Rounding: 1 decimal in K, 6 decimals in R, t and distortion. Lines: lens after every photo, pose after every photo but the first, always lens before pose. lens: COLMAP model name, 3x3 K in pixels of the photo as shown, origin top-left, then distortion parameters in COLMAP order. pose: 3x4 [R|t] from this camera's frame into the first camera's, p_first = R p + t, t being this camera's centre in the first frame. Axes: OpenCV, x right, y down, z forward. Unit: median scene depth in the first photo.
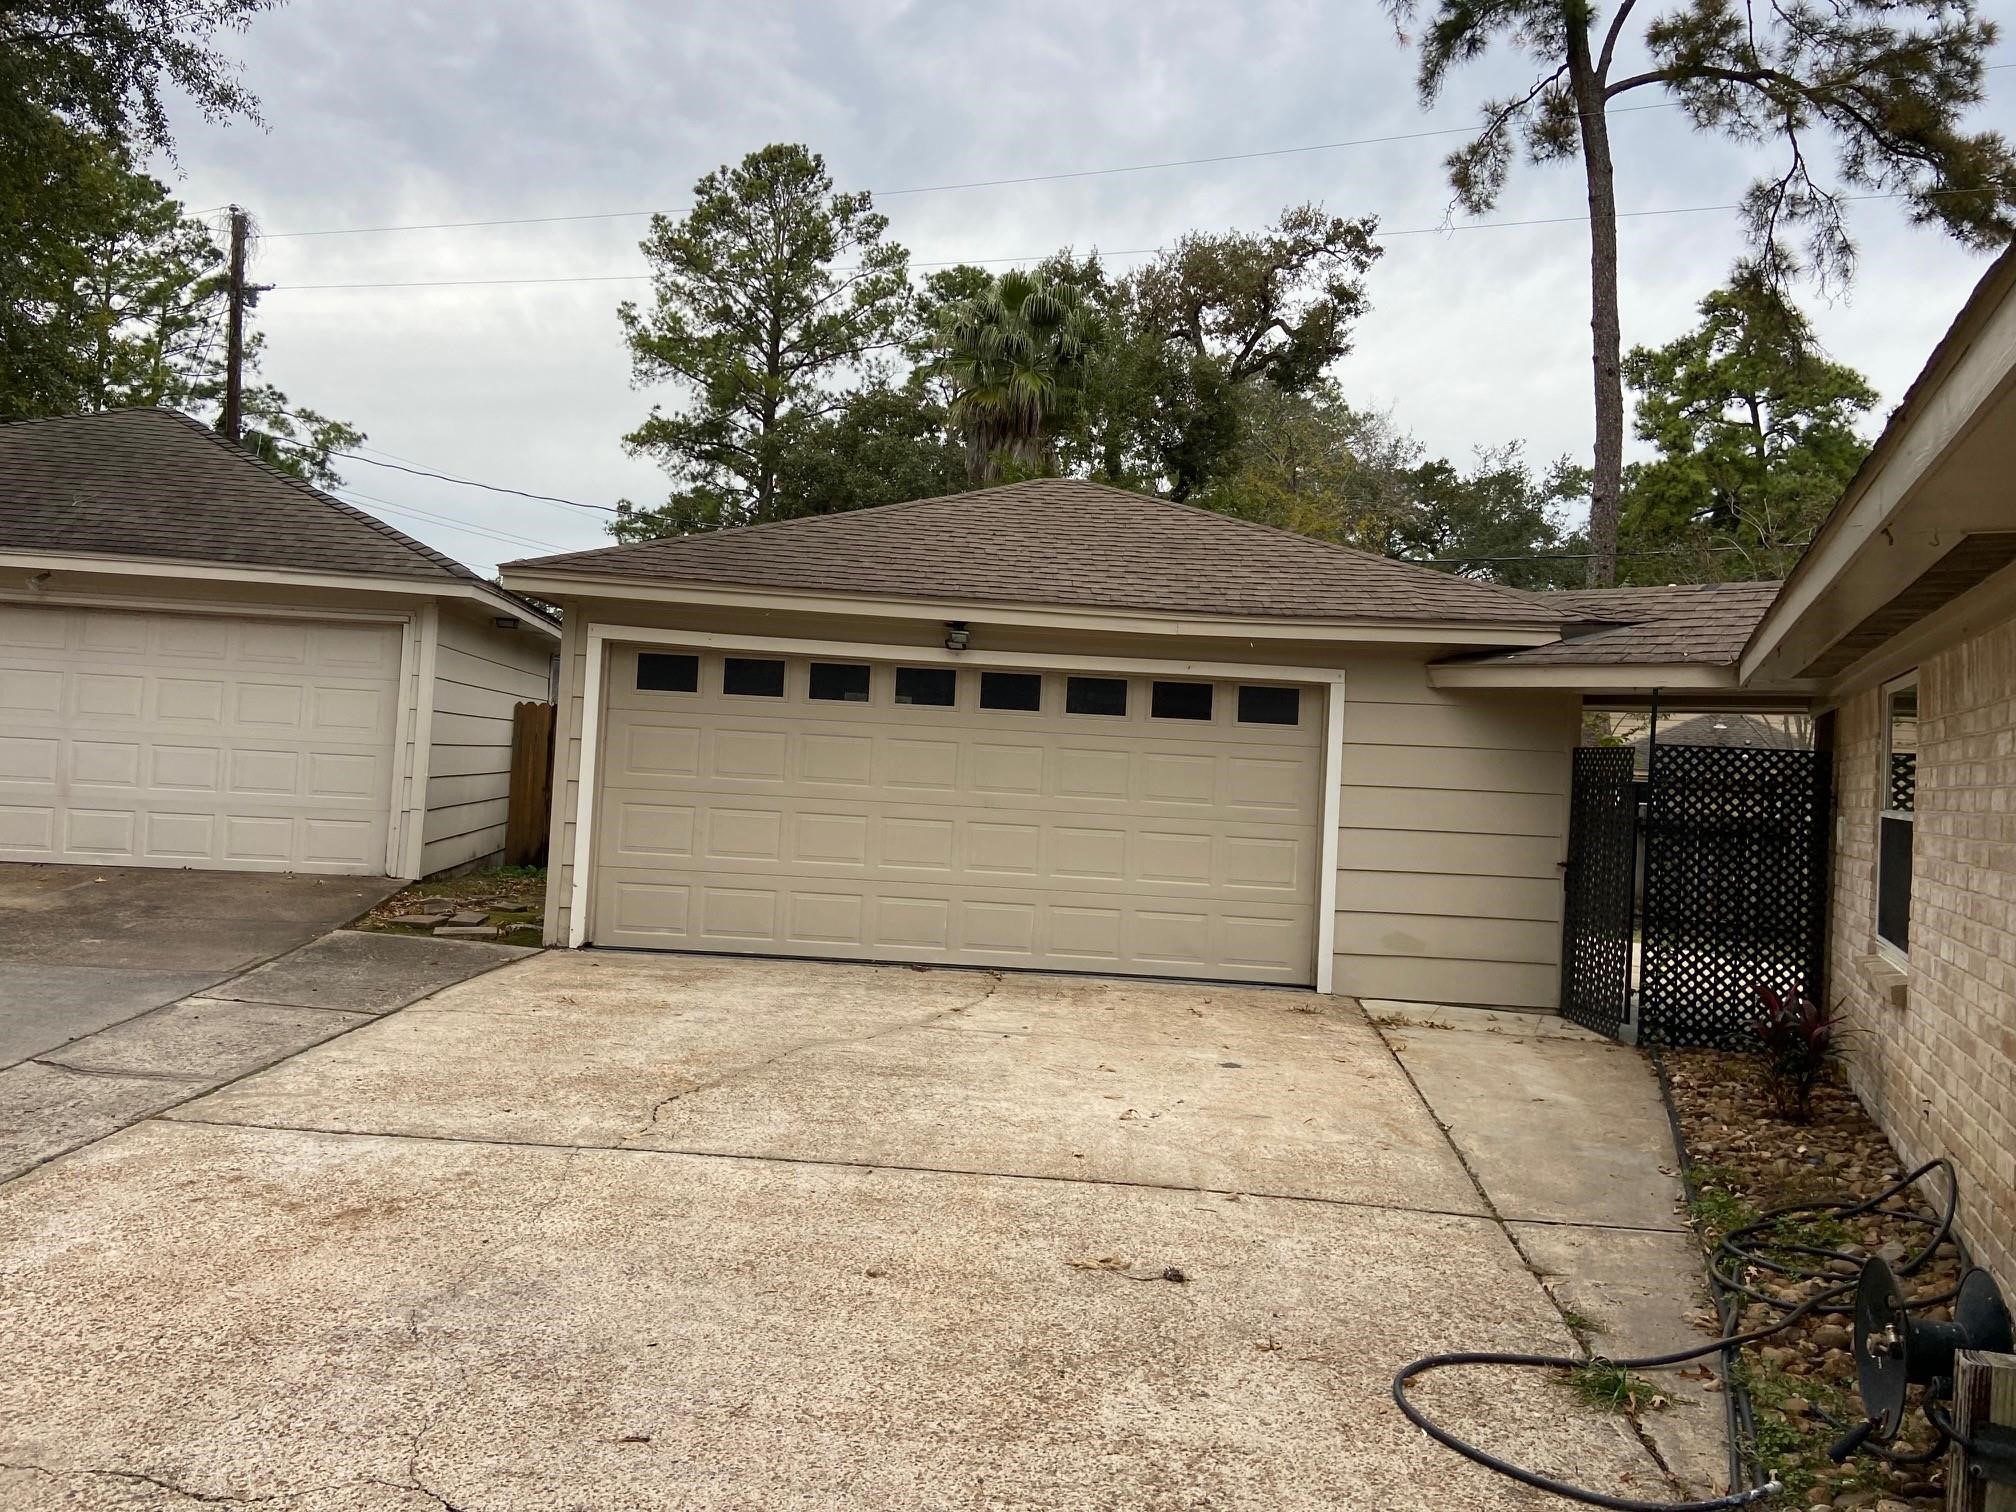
lens RADIAL K [[1533.0, 0, 1009.8], [0, 1533.0, 743.9], [0, 0, 1]] dist [0.113782, -0.136720]
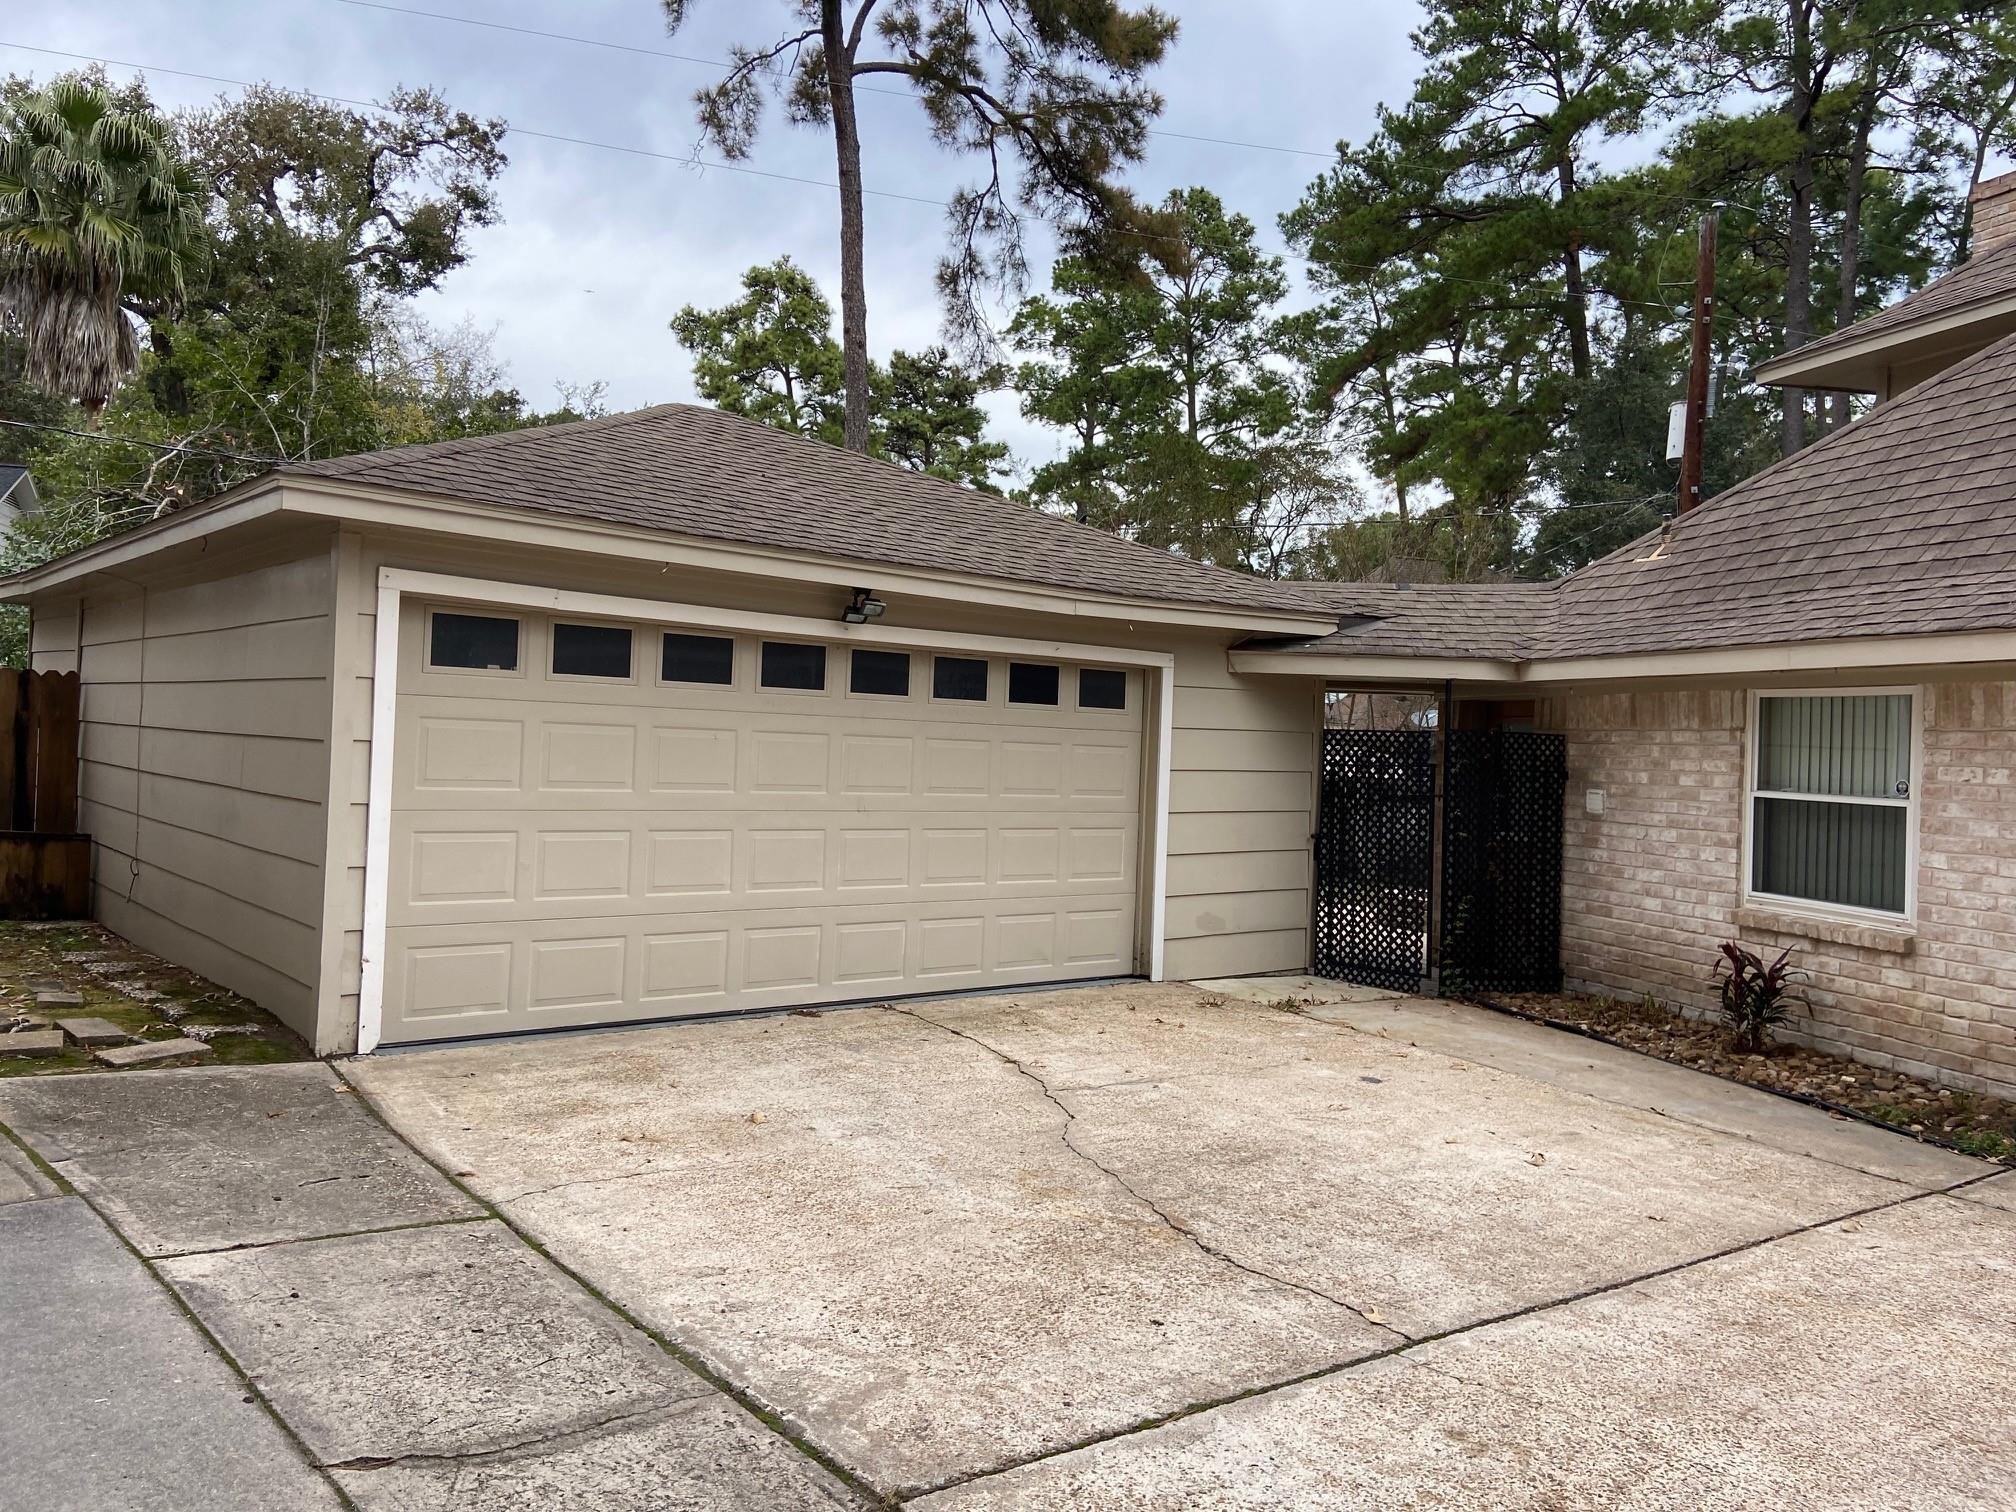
lens RADIAL K [[1533.0, 0, 961.0], [0, 1533.0, 735.4], [0, 0, 1]] dist [0.113782, -0.136720]
pose [[0.770830, -0.020202, 0.636720, -0.235518], [-0.004971, 0.999276, 0.037723, -0.014739], [-0.637021, -0.032243, 0.770172, 0.147732]]
